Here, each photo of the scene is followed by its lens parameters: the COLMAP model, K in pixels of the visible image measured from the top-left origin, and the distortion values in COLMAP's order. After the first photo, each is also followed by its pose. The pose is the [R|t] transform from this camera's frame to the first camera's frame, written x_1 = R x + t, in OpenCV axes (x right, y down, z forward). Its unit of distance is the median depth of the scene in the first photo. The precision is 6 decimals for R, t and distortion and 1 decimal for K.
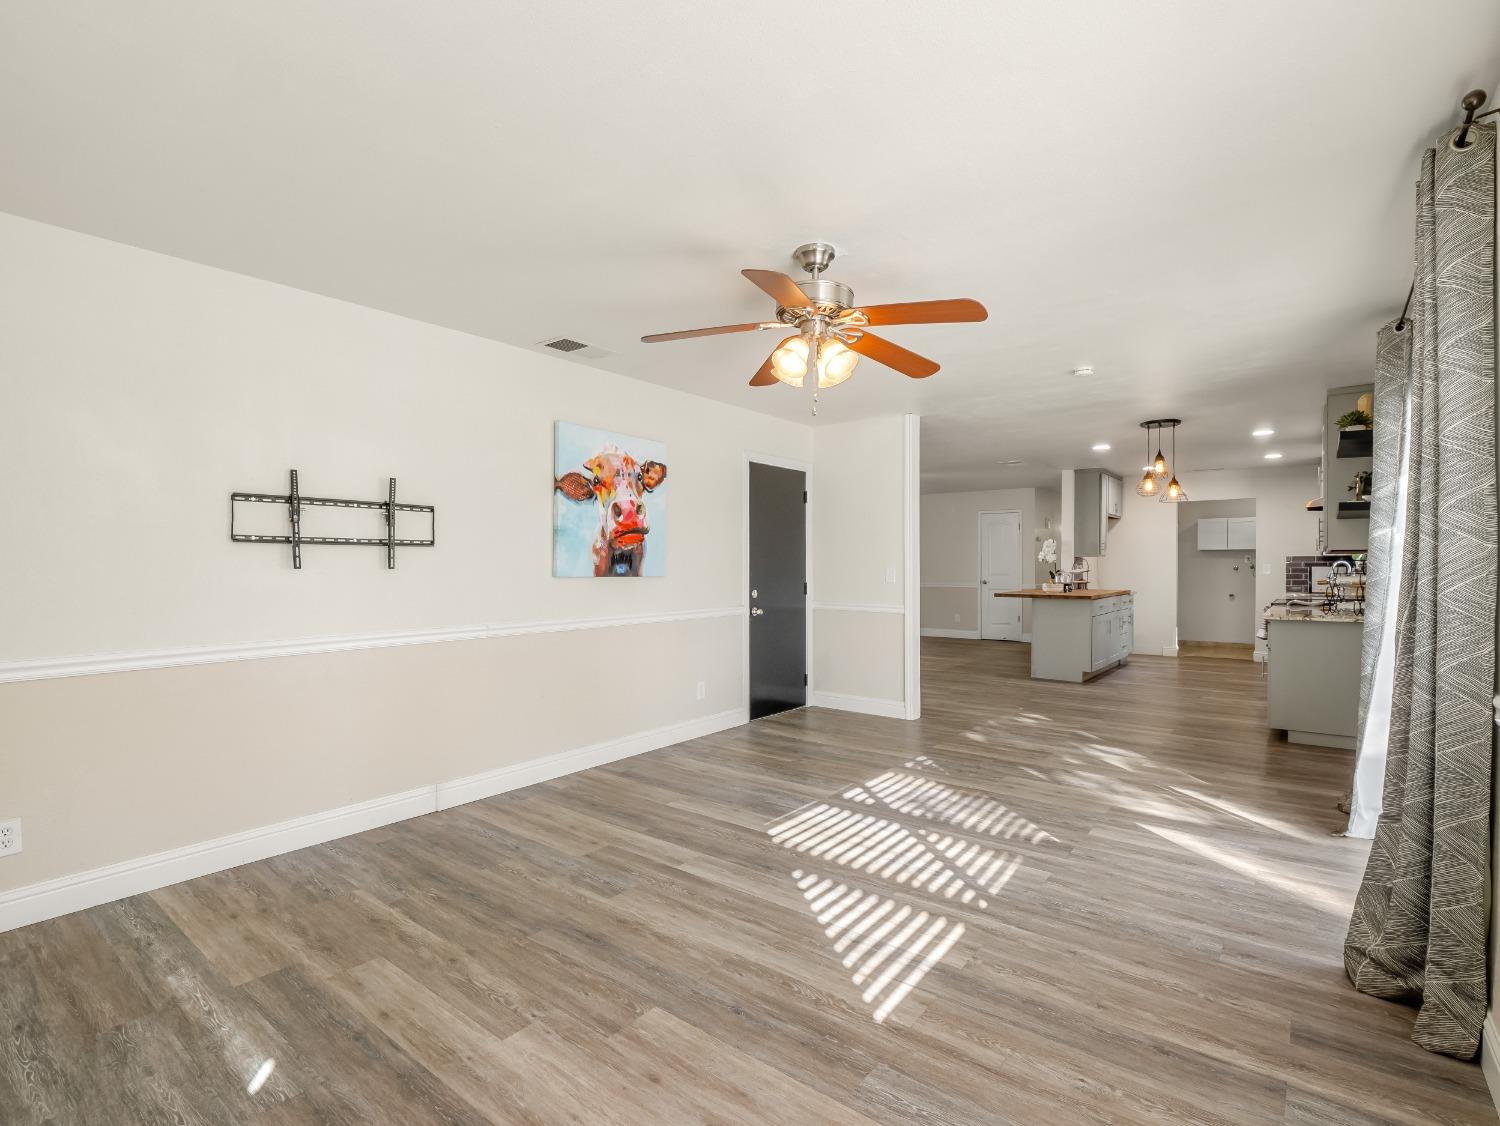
lens RADIAL K [[730.1, 0, 749.7], [0, 730.1, 567.2], [0, 0, 1]] dist [-0.013809, -0.000702]
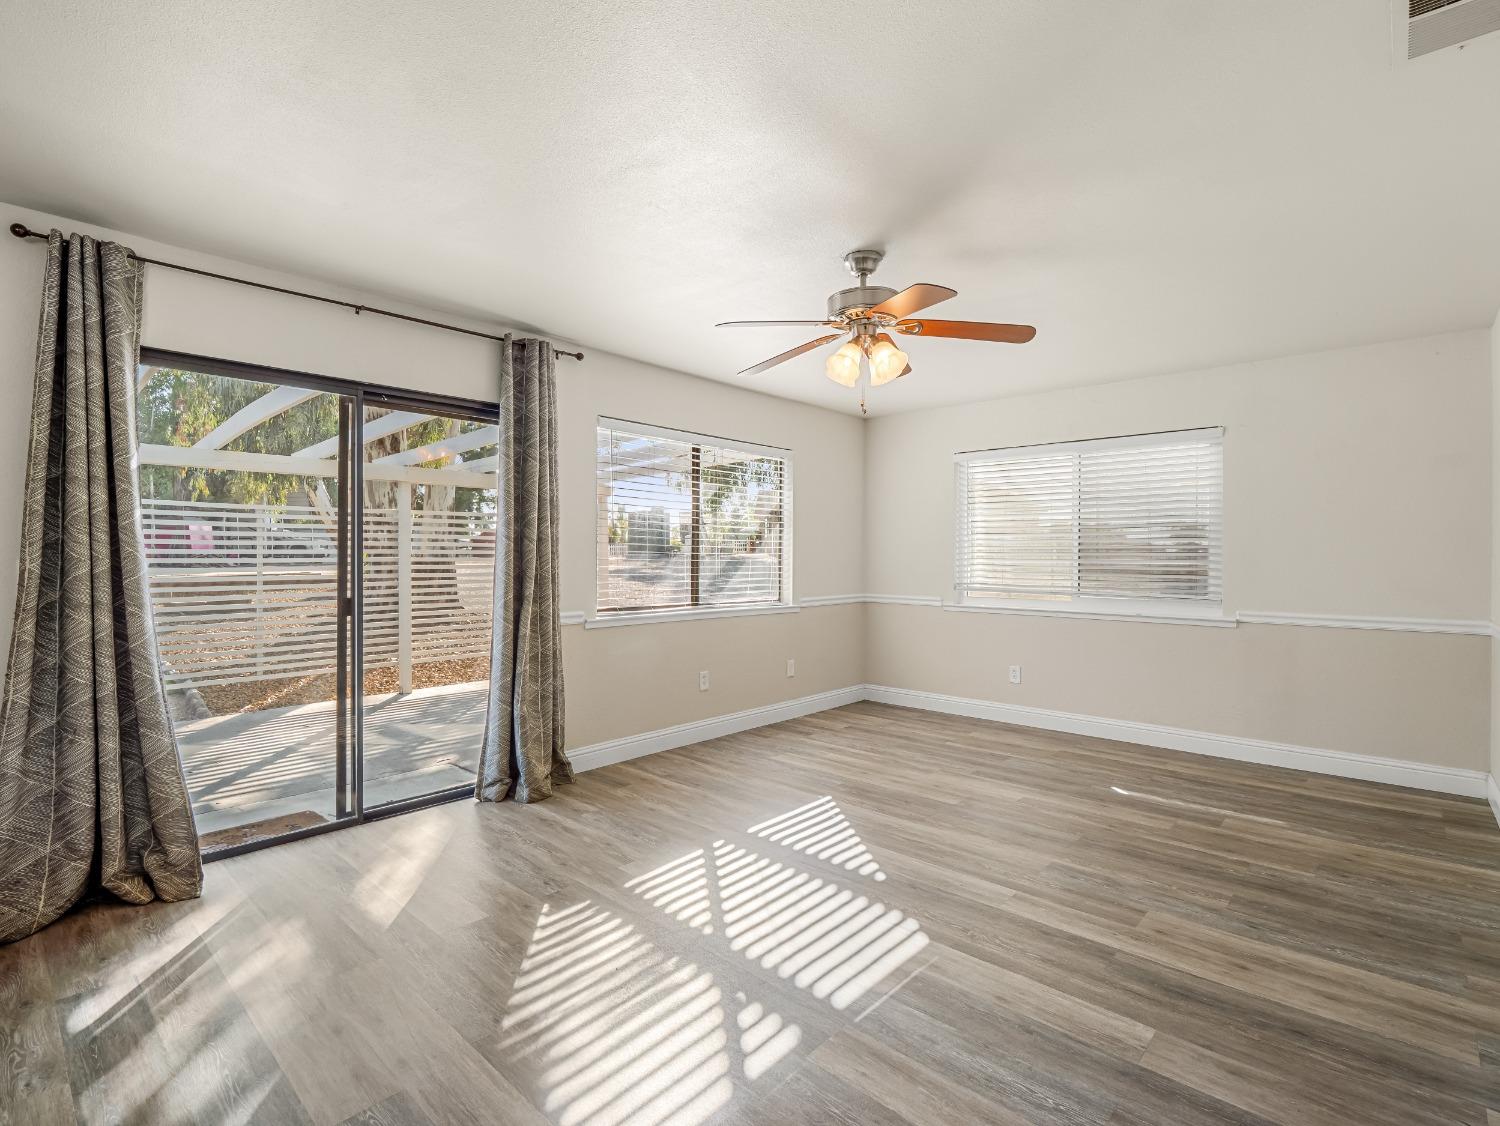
lens RADIAL K [[730.1, 0, 741.4], [0, 730.1, 560.6], [0, 0, 1]] dist [-0.013809, -0.000702]
pose [[-0.996381, -0.004430, 0.084884, 0.145111], [-0.003653, 0.999950, 0.009307, -0.003365], [-0.084921, 0.008963, -0.996347, 1.700805]]
